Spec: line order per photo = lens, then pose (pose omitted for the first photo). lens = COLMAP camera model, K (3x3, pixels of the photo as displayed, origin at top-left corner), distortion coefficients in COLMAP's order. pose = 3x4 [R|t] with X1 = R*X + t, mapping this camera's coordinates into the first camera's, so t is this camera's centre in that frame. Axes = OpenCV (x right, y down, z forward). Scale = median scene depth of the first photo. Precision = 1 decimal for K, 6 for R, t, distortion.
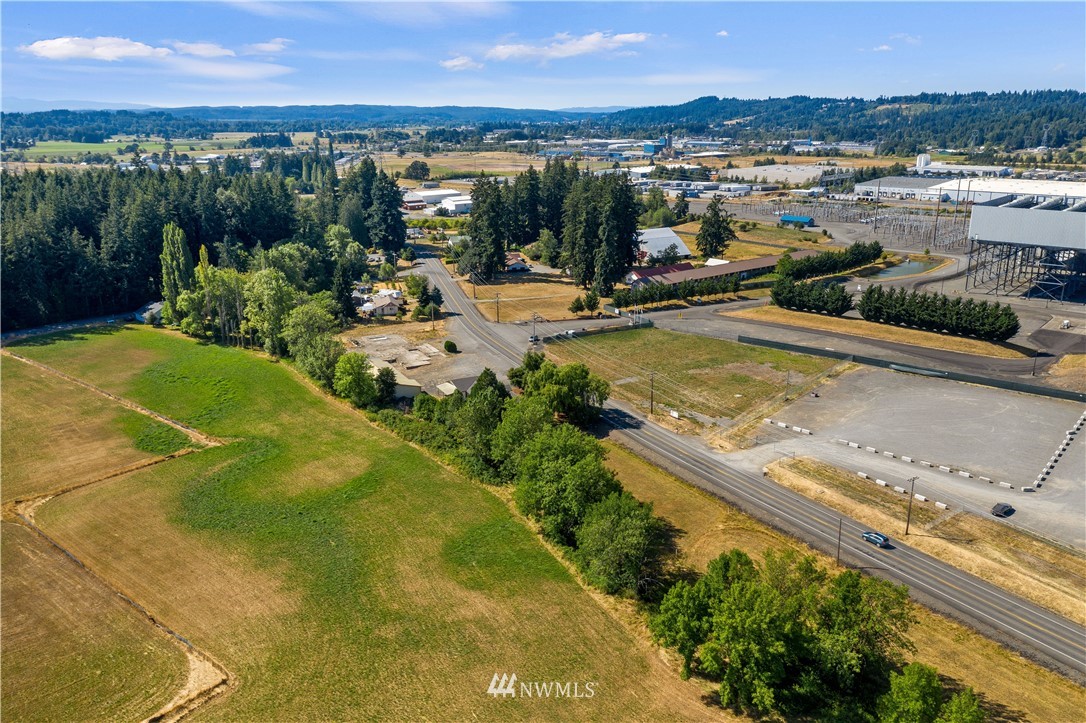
lens RADIAL K [[880.3, 0, 543.0], [0, 880.3, 361.5], [0, 0, 1]] dist [-0.012211, -0.000964]
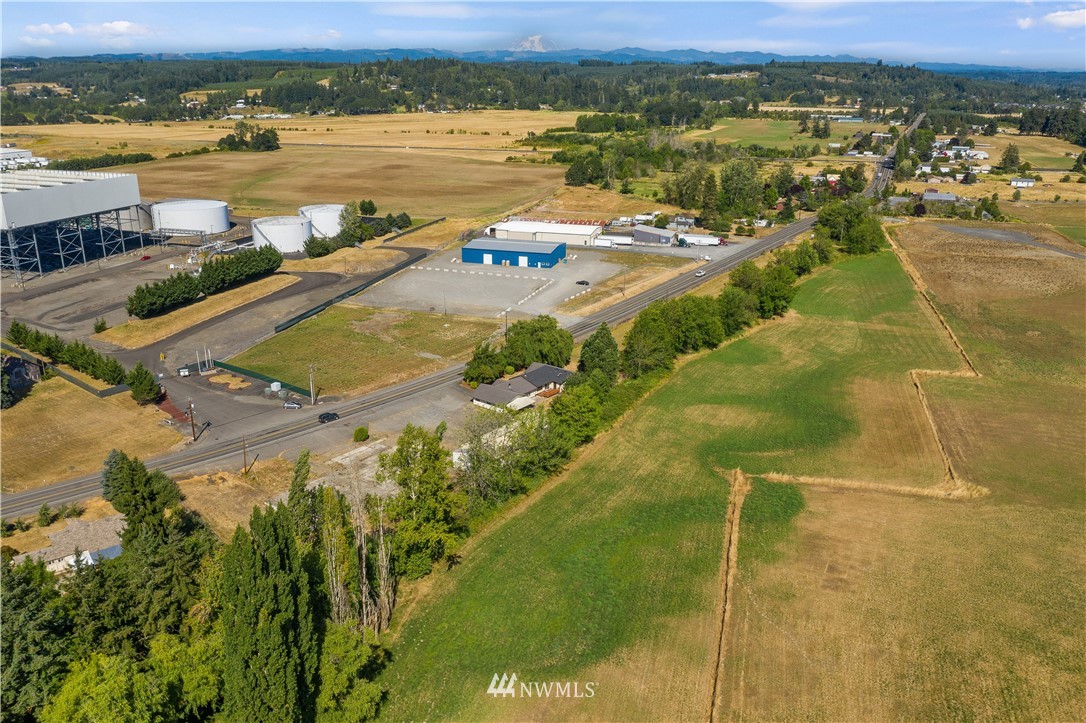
lens RADIAL K [[882.9, 0, 543.0], [0, 882.9, 361.5], [0, 0, 1]] dist [-0.006245, 0.004927]
pose [[-0.436473, -0.281205, 0.854643, -0.901779], [0.238241, 0.879872, 0.411177, -0.394378], [-0.867602, 0.383079, -0.317045, 1.210916]]
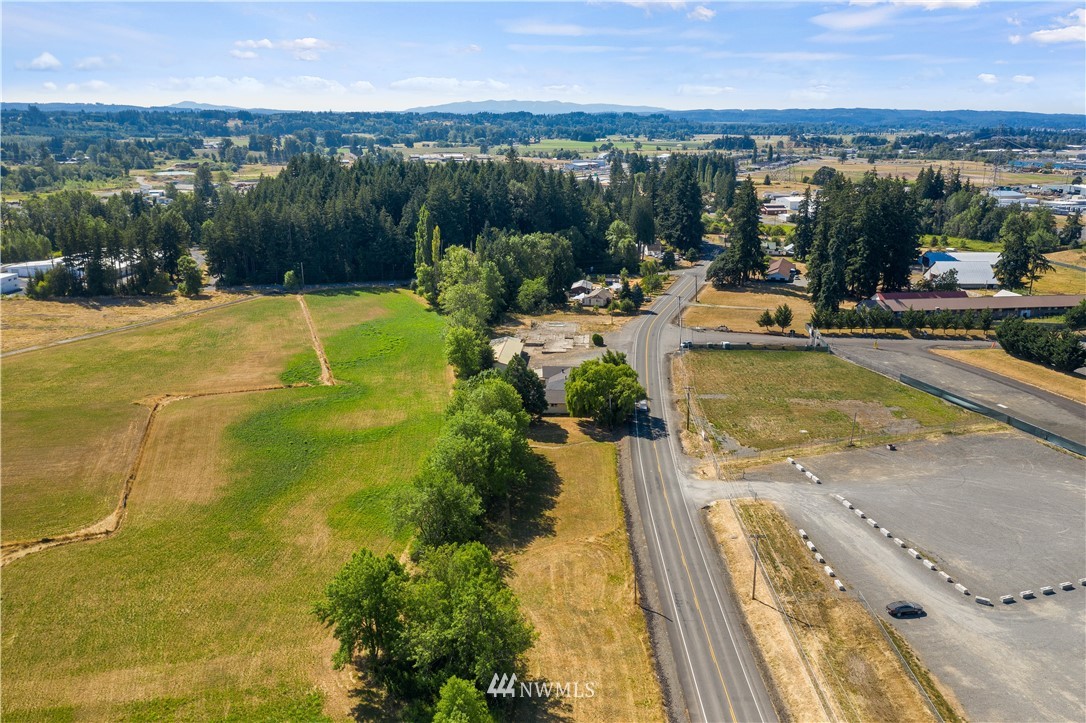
lens RADIAL K [[882.9, 0, 543.0], [0, 882.9, 361.5], [0, 0, 1]] dist [-0.006245, 0.004927]
pose [[0.839599, 0.149476, -0.522236, 0.411863], [-0.152041, 0.987634, 0.038247, -0.022760], [0.521495, 0.047289, 0.851943, 0.086162]]
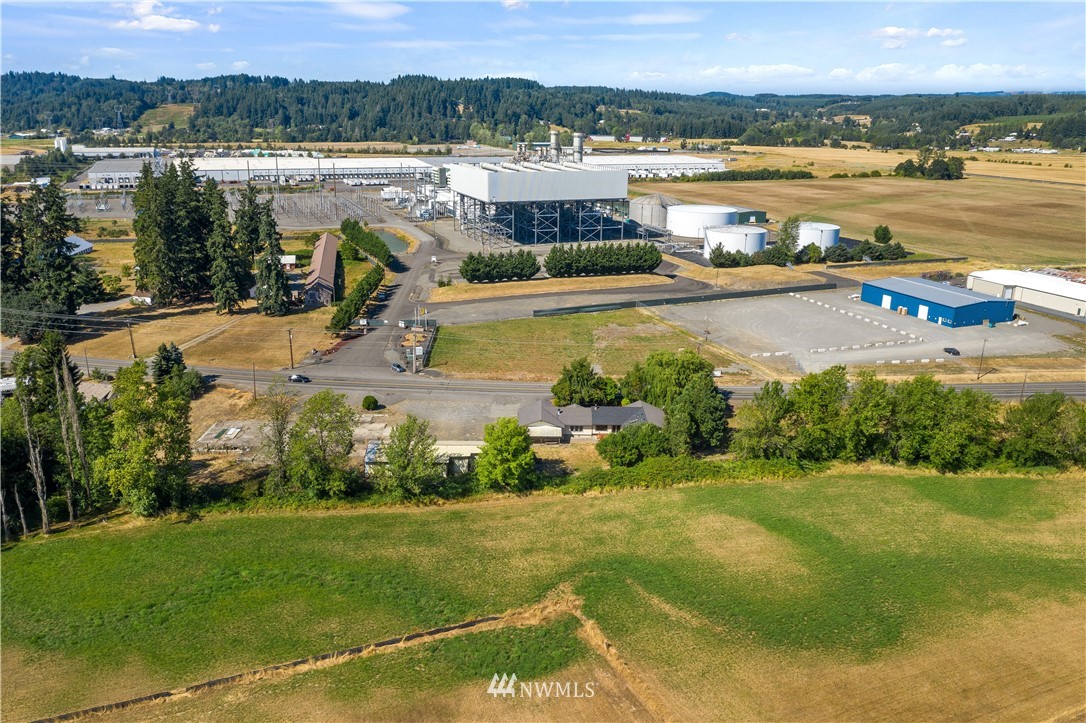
lens RADIAL K [[855.8, 0, 491.8], [0, 855.8, 361.4], [0, 0, 1]] dist [-0.010500, -0.001654]
pose [[0.456654, -0.252287, 0.853123, -0.740557], [0.228408, 0.960052, 0.161648, -0.160268], [-0.859824, 0.121043, 0.496036, 0.597984]]
